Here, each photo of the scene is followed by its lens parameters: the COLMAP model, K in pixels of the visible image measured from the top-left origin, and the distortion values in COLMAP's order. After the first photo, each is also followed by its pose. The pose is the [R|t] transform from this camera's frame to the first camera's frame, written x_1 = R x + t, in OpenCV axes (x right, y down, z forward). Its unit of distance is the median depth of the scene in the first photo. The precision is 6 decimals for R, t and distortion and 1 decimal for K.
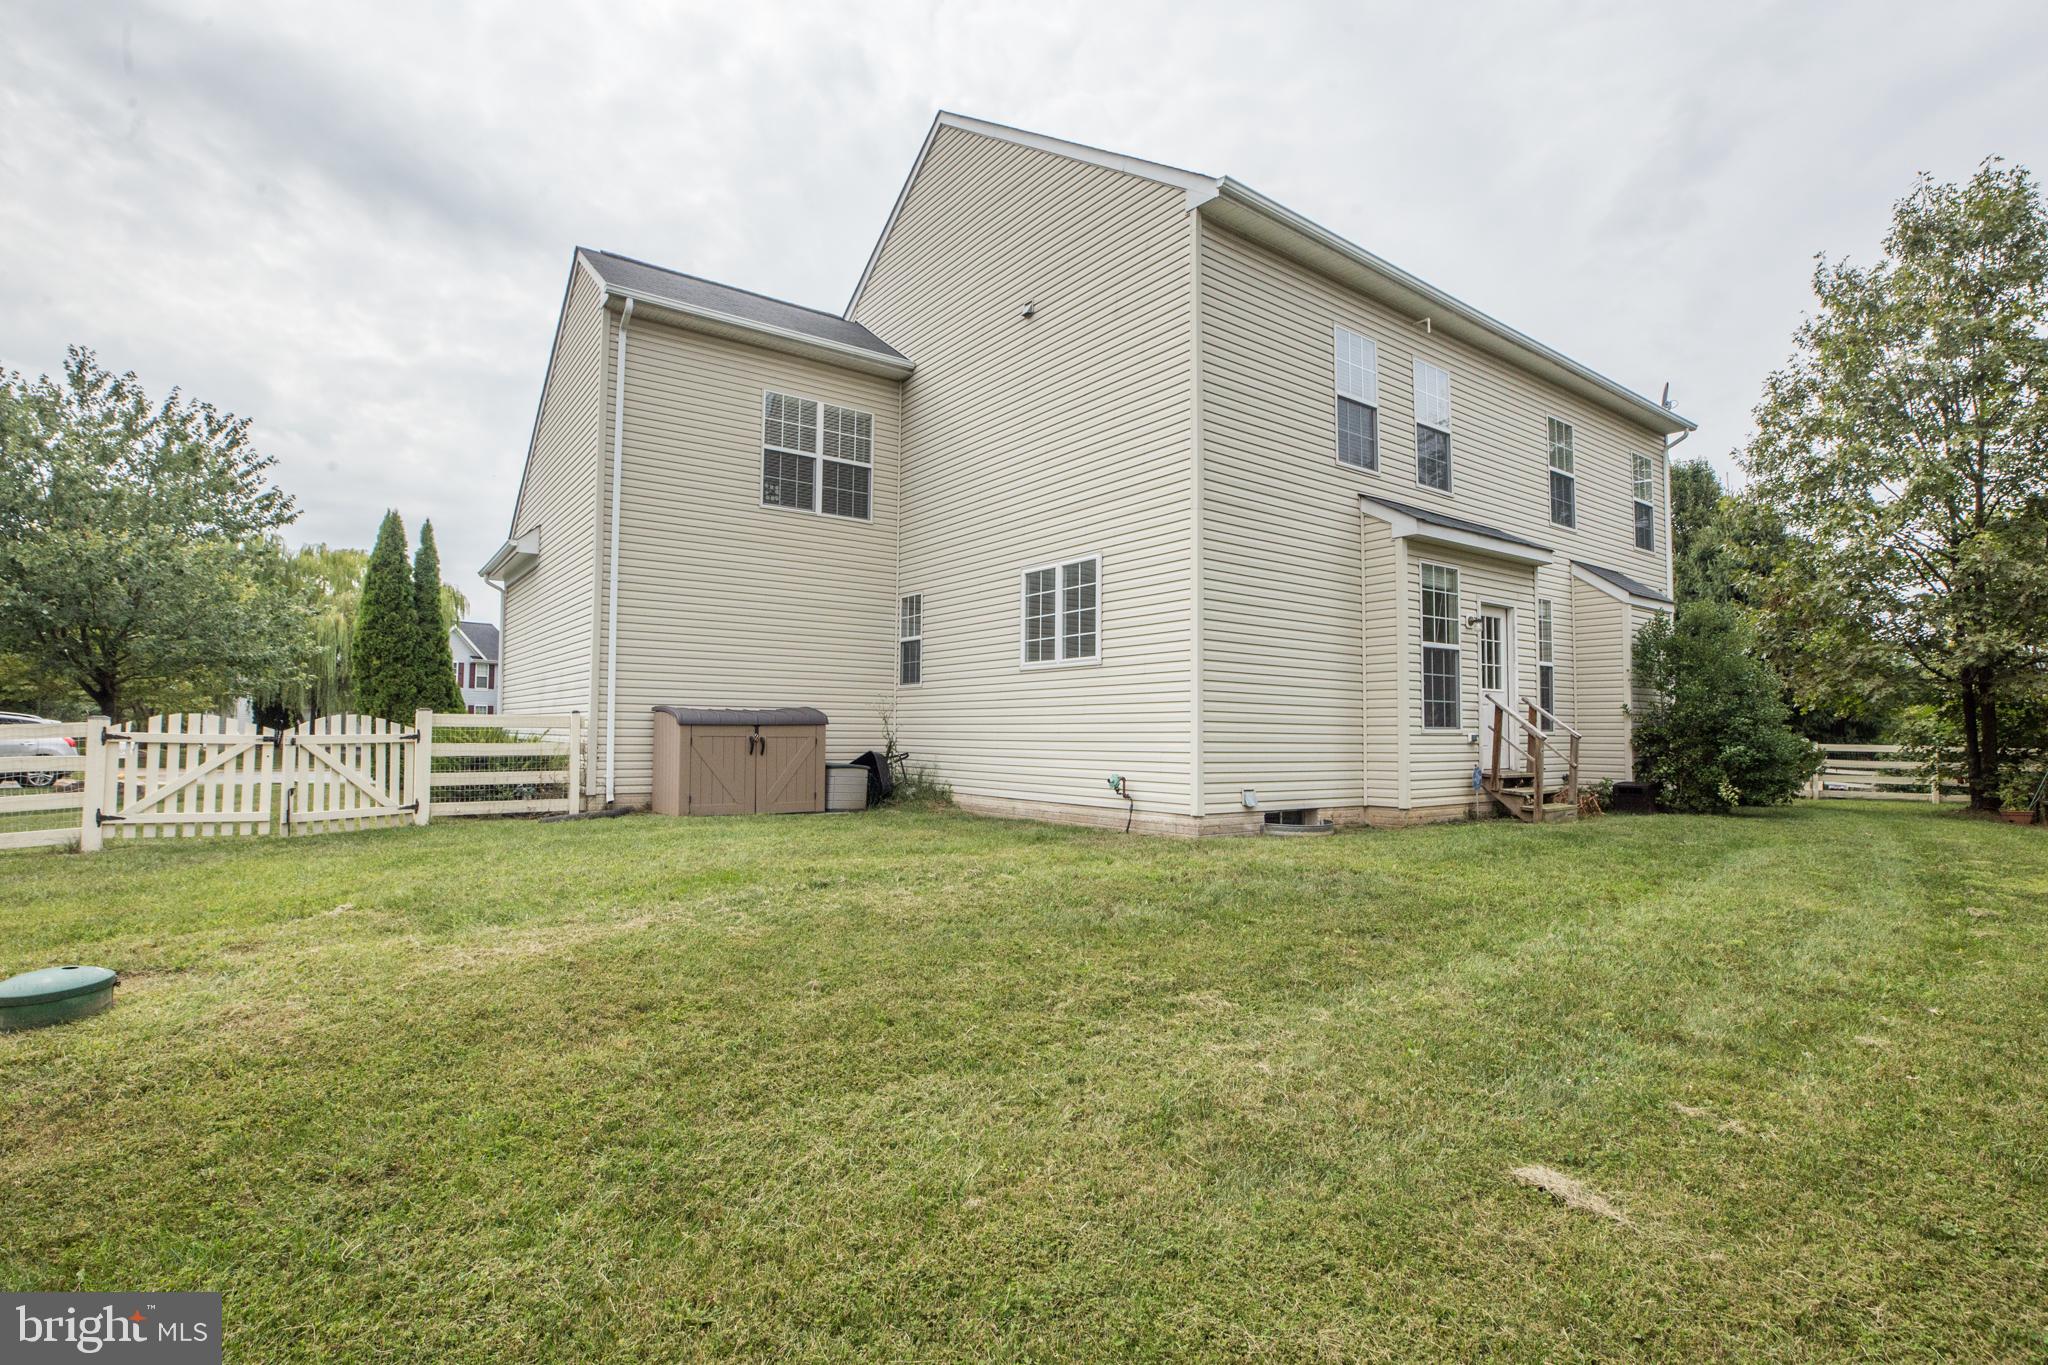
lens RADIAL K [[969.6, 0, 1024.0], [0, 969.6, 682.5], [0, 0, 1]] dist [-0.036561, 0.013496]
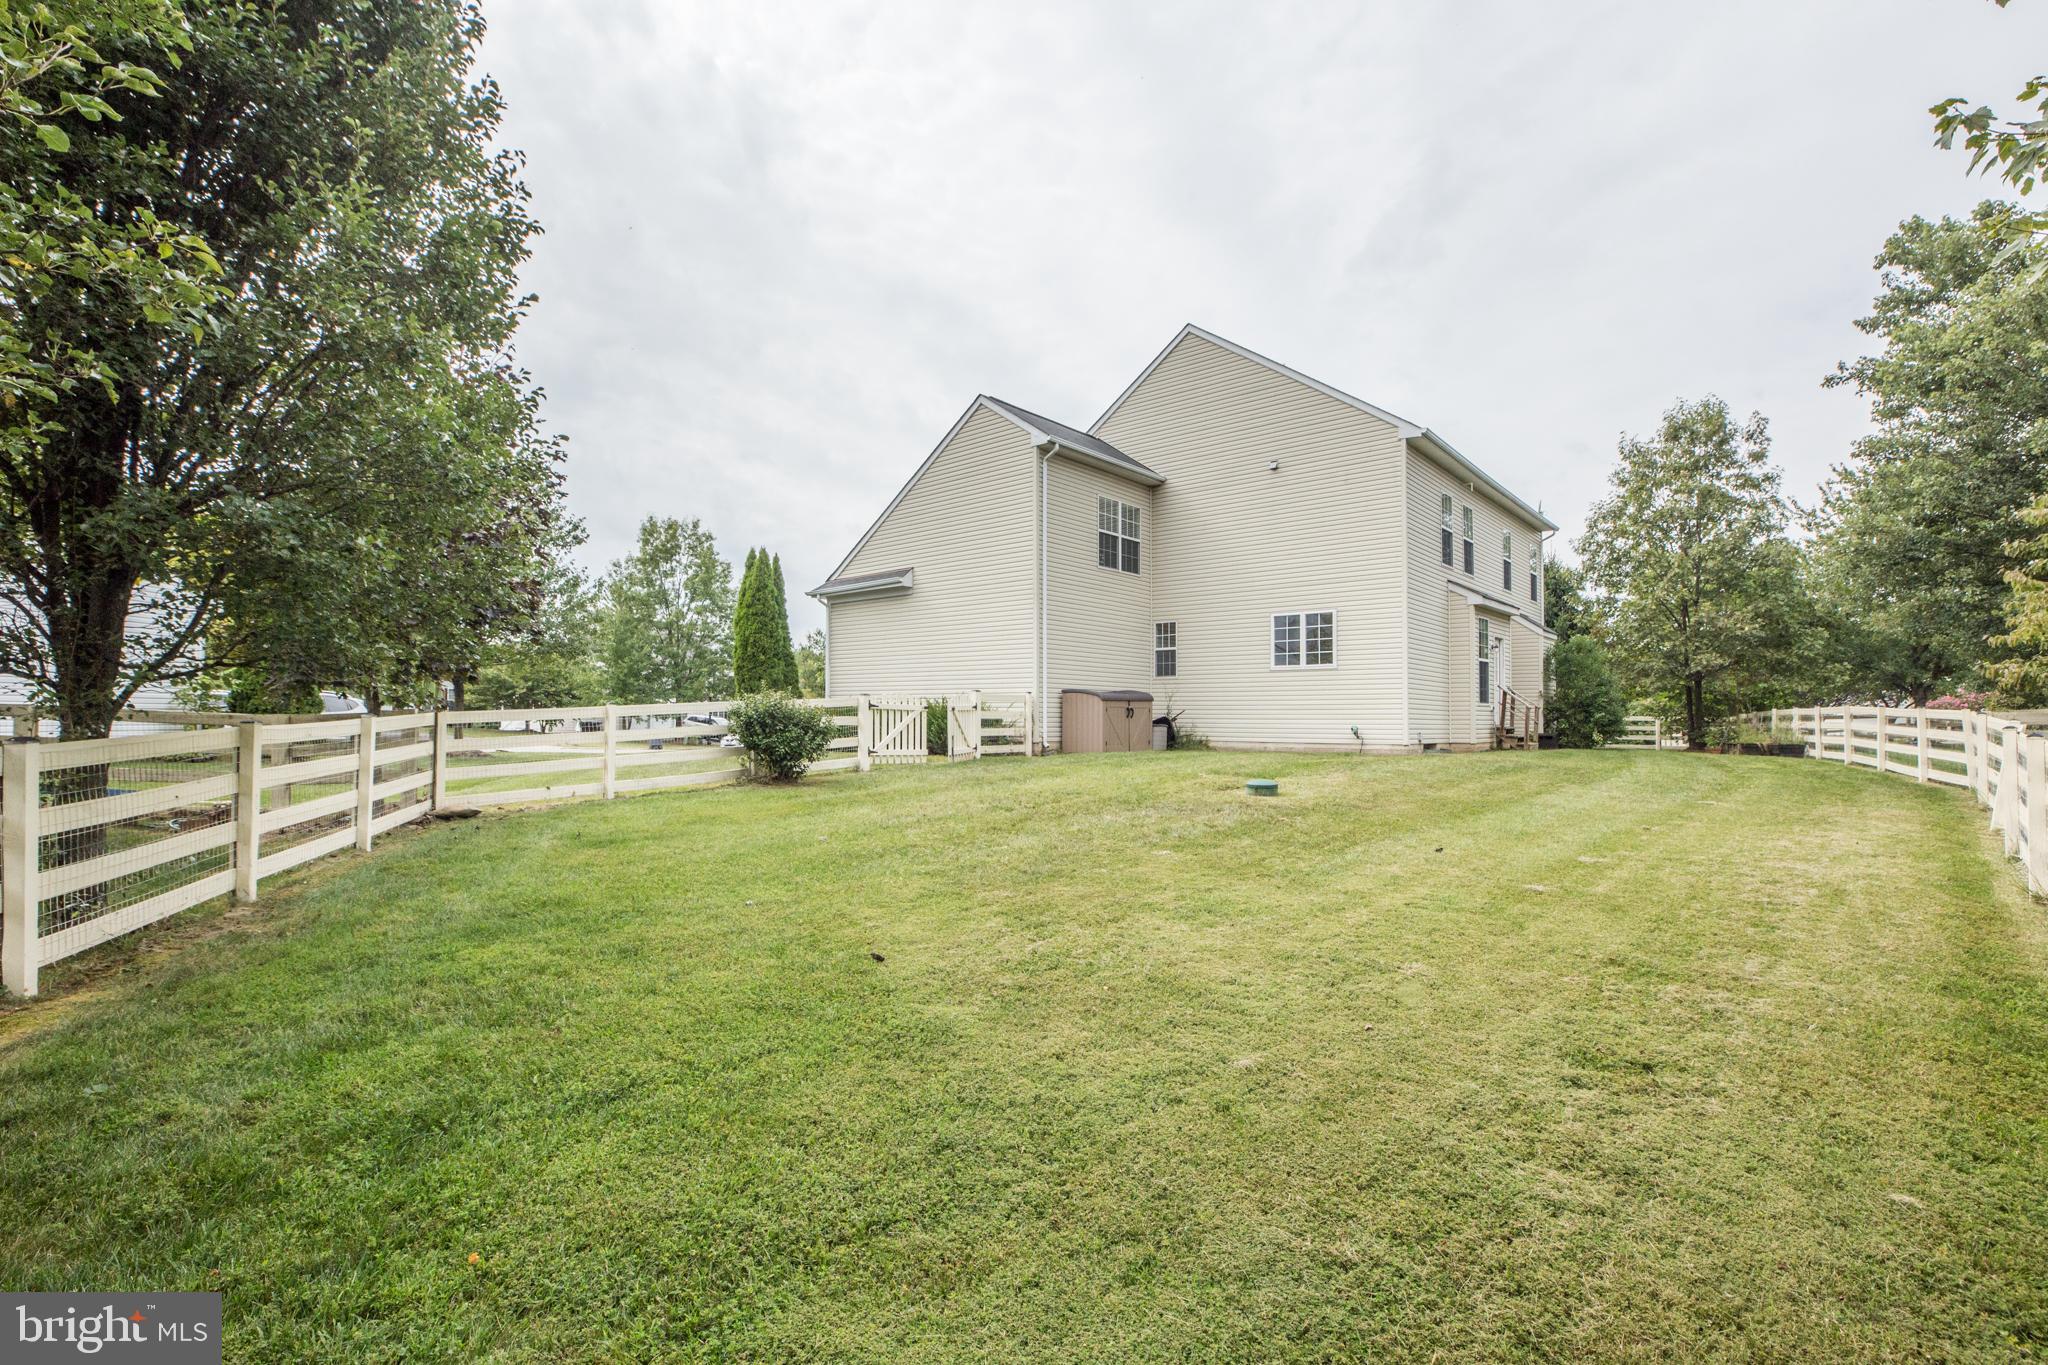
lens RADIAL K [[970.0, 0, 1025.9], [0, 970.0, 693.8], [0, 0, 1]] dist [-0.001691, -0.000219]
pose [[0.970186, 0.003674, 0.242334, -0.816625], [-0.010084, 0.999631, 0.025215, -0.009107], [-0.242152, -0.026907, 0.969865, -0.587607]]
